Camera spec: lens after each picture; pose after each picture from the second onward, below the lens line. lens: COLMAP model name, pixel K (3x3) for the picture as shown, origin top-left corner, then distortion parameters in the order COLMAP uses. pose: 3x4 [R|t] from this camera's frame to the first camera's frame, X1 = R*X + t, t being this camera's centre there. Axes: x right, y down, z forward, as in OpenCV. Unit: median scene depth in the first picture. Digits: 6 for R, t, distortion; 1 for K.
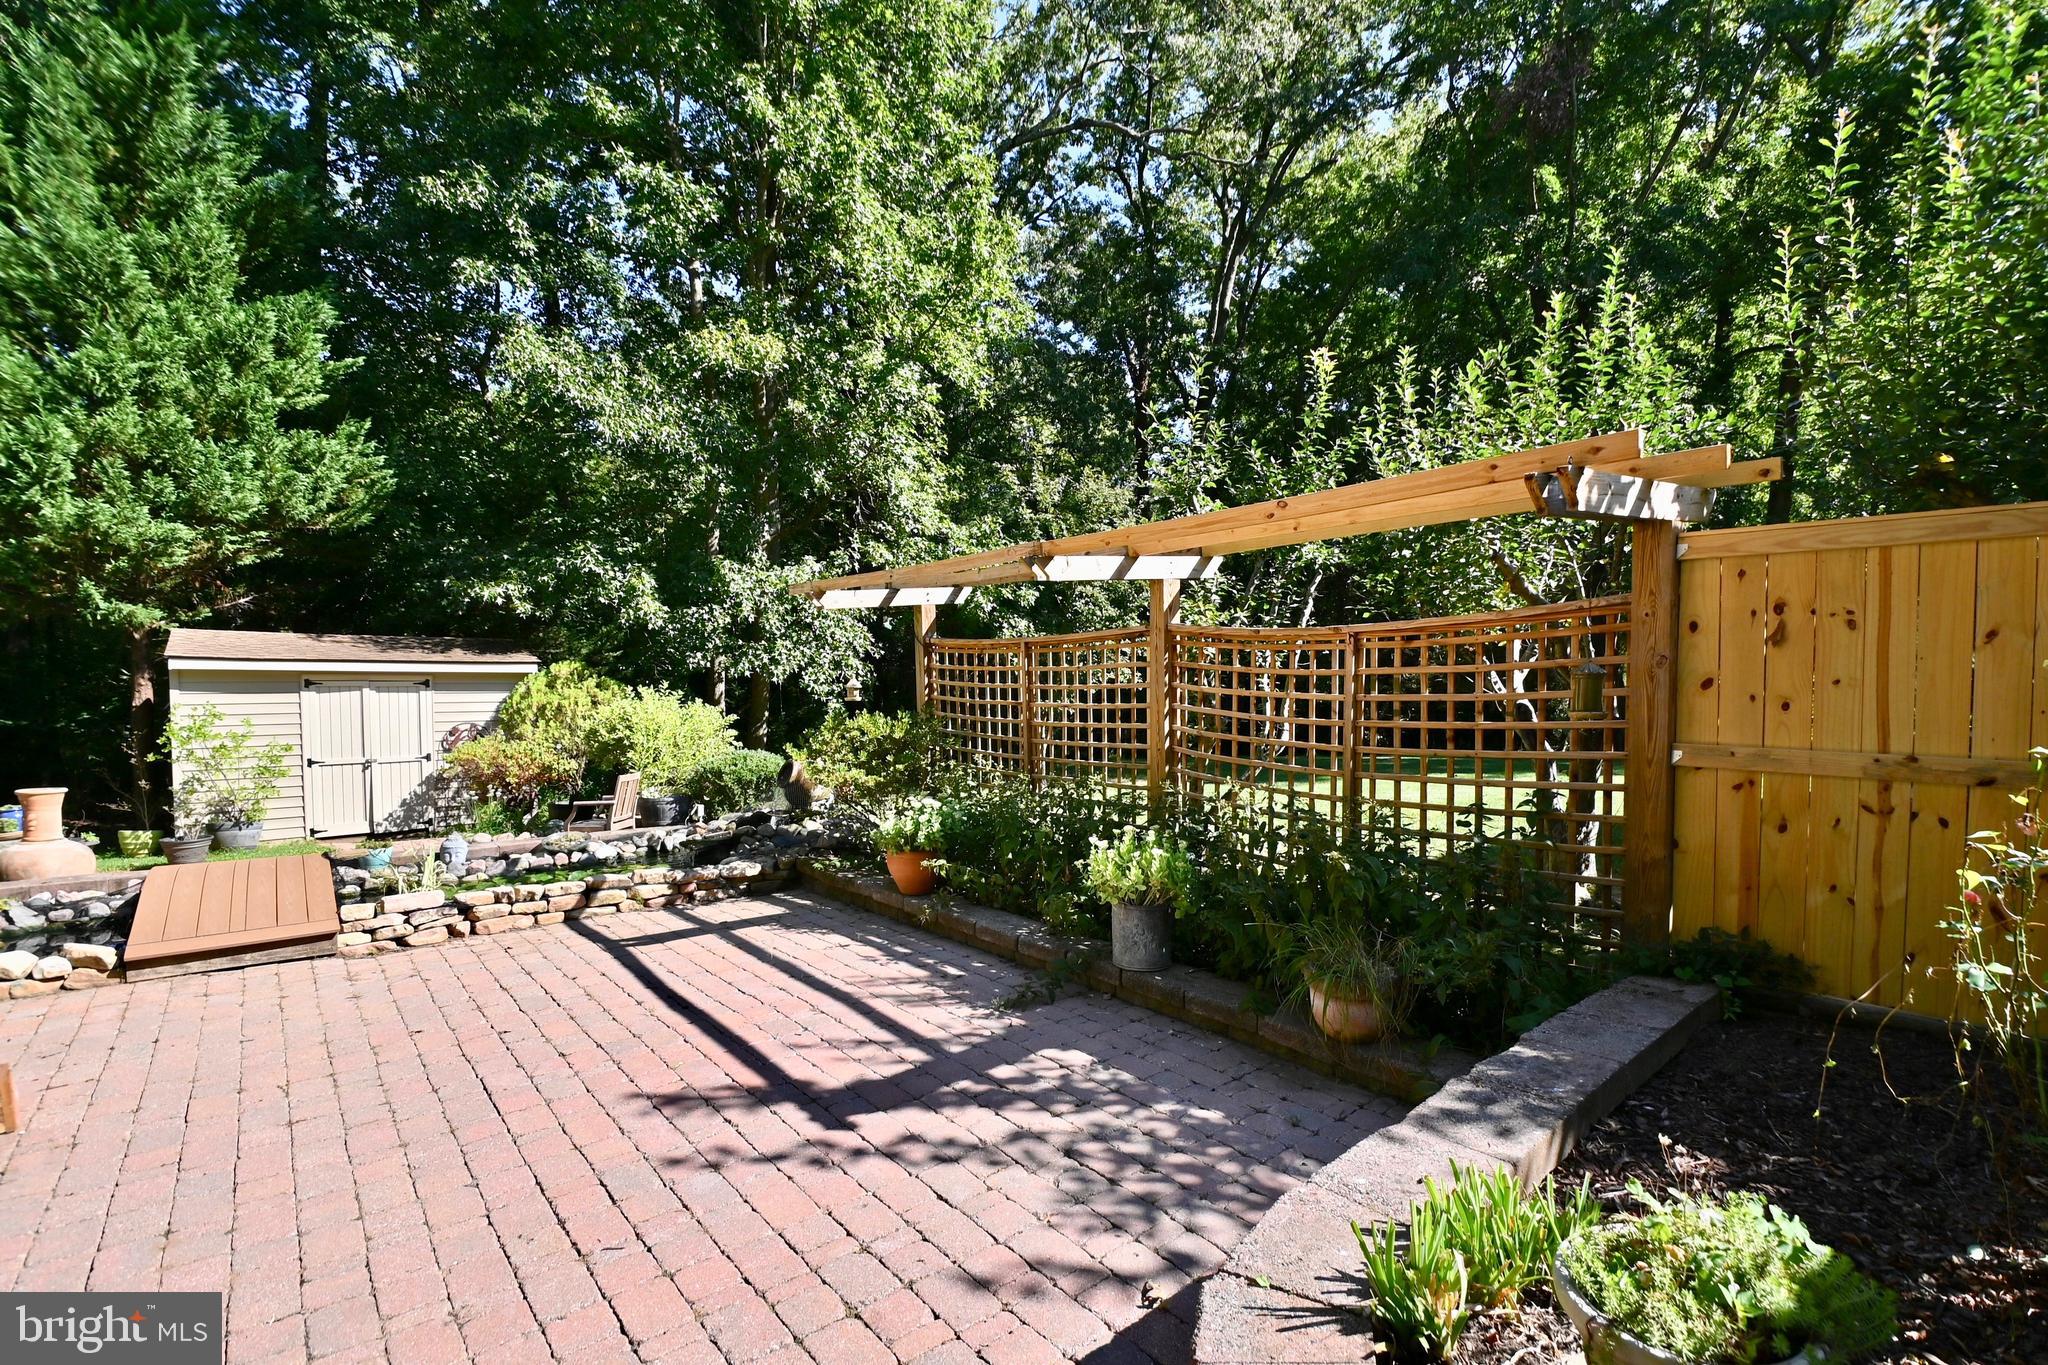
lens RADIAL K [[901.9, 0, 1044.7], [0, 901.9, 713.5], [0, 0, 1]] dist [0.012179, -0.019338]
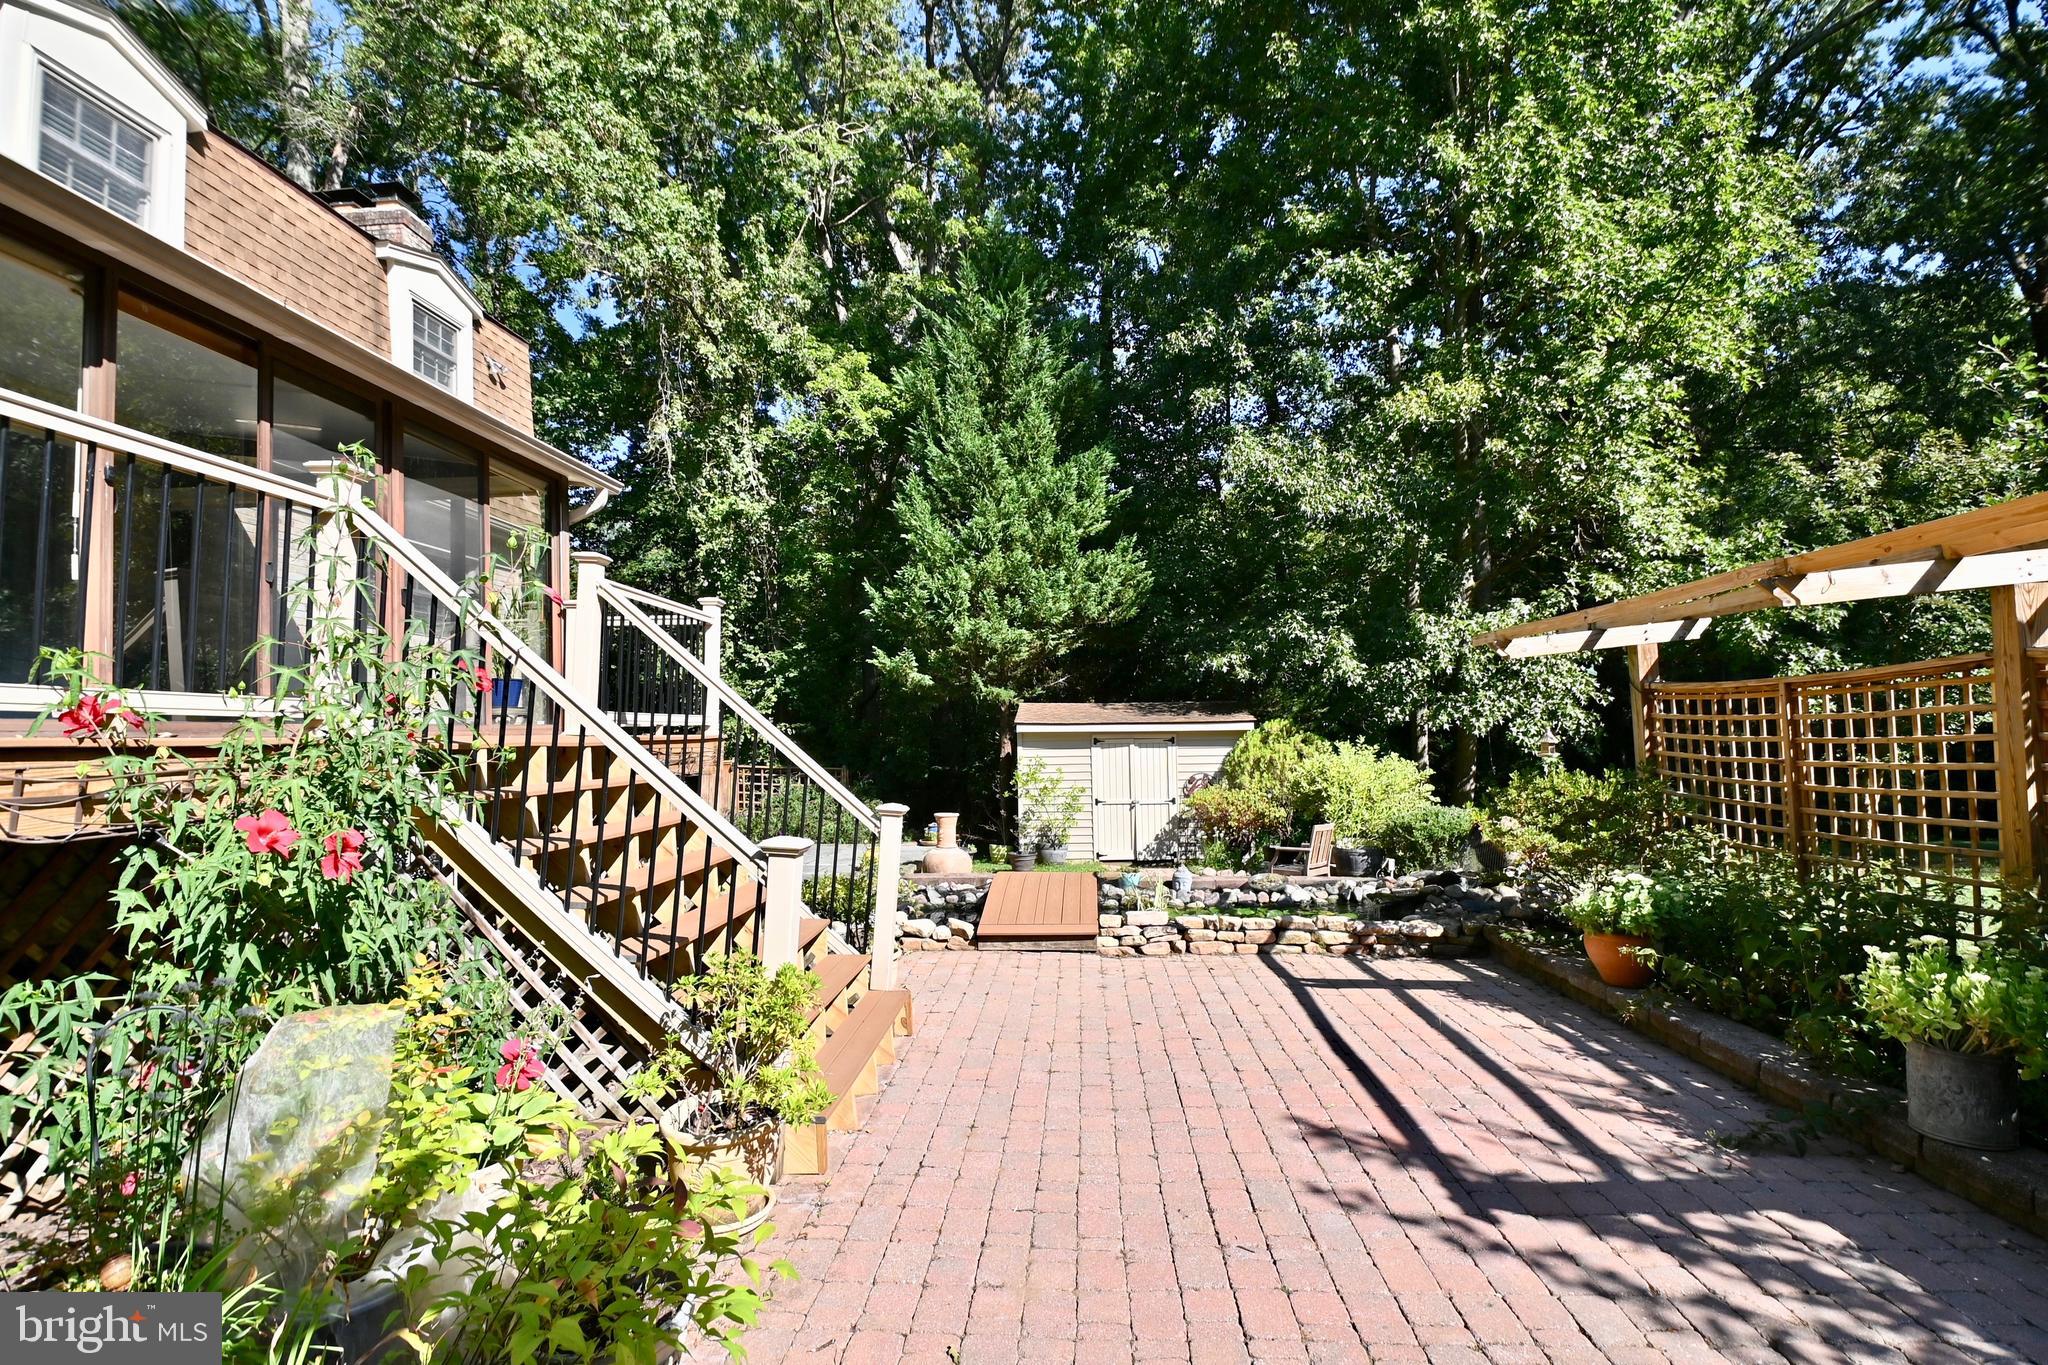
lens RADIAL K [[901.9, 0, 1038.1], [0, 901.9, 712.7], [0, 0, 1]] dist [0.012179, -0.019338]
pose [[0.721799, -0.030600, -0.691426, 0.031182], [-0.009574, 0.998485, -0.054184, -0.003192], [0.692037, 0.045729, 0.720412, -0.006001]]
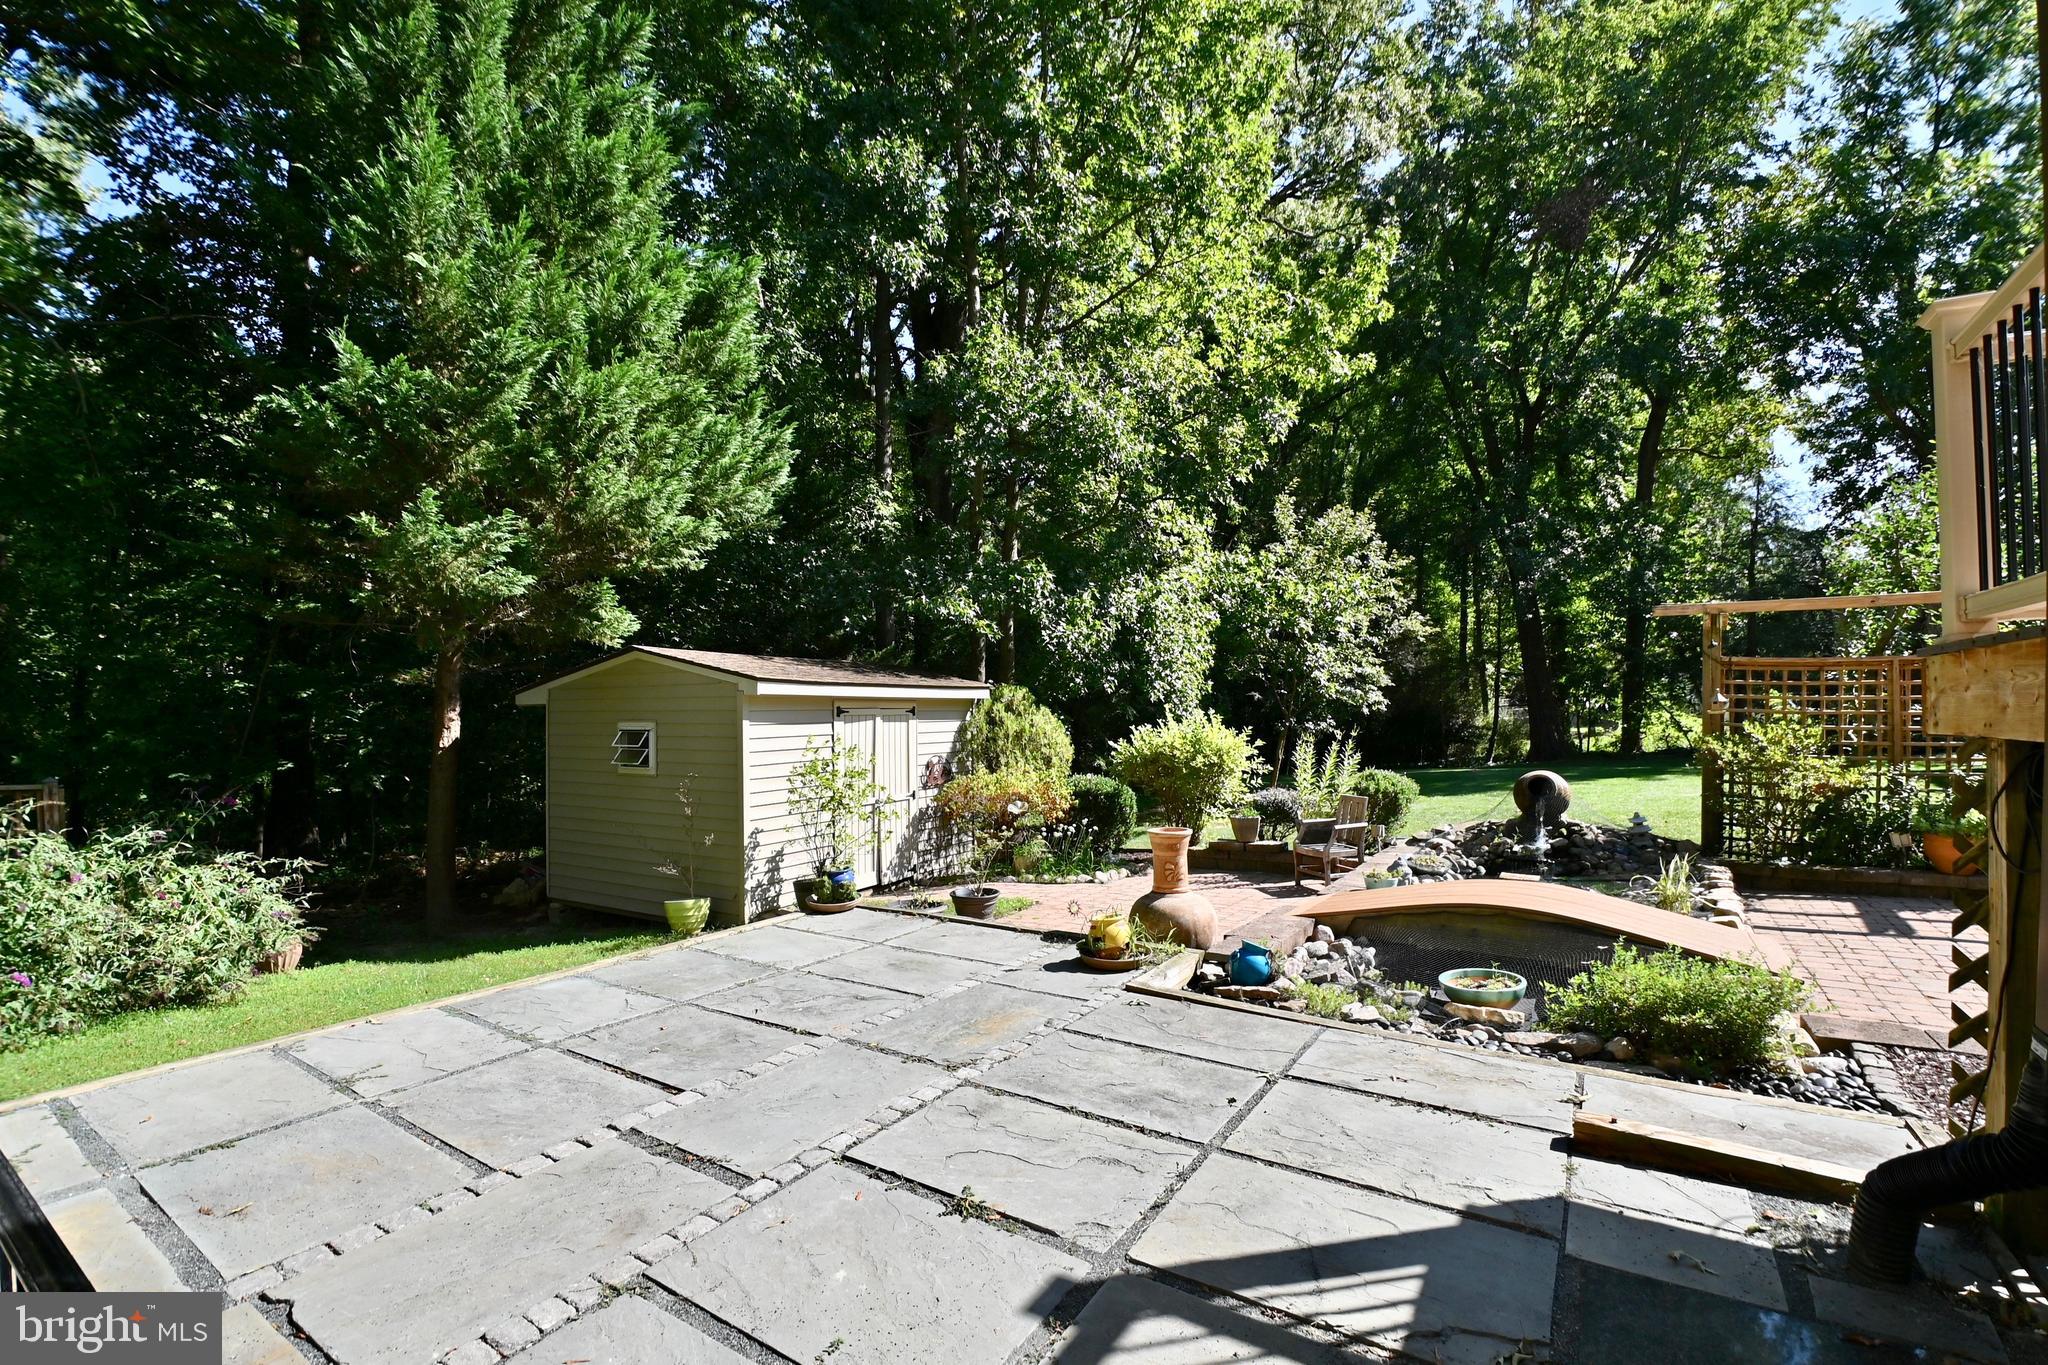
lens RADIAL K [[901.9, 0, 1036.5], [0, 901.9, 705.6], [0, 0, 1]] dist [0.012179, -0.019338]
pose [[0.958305, -0.011876, 0.285501, -0.884337], [0.023931, 0.998961, -0.038773, -0.001974], [-0.284744, 0.043988, 0.957594, 0.130300]]
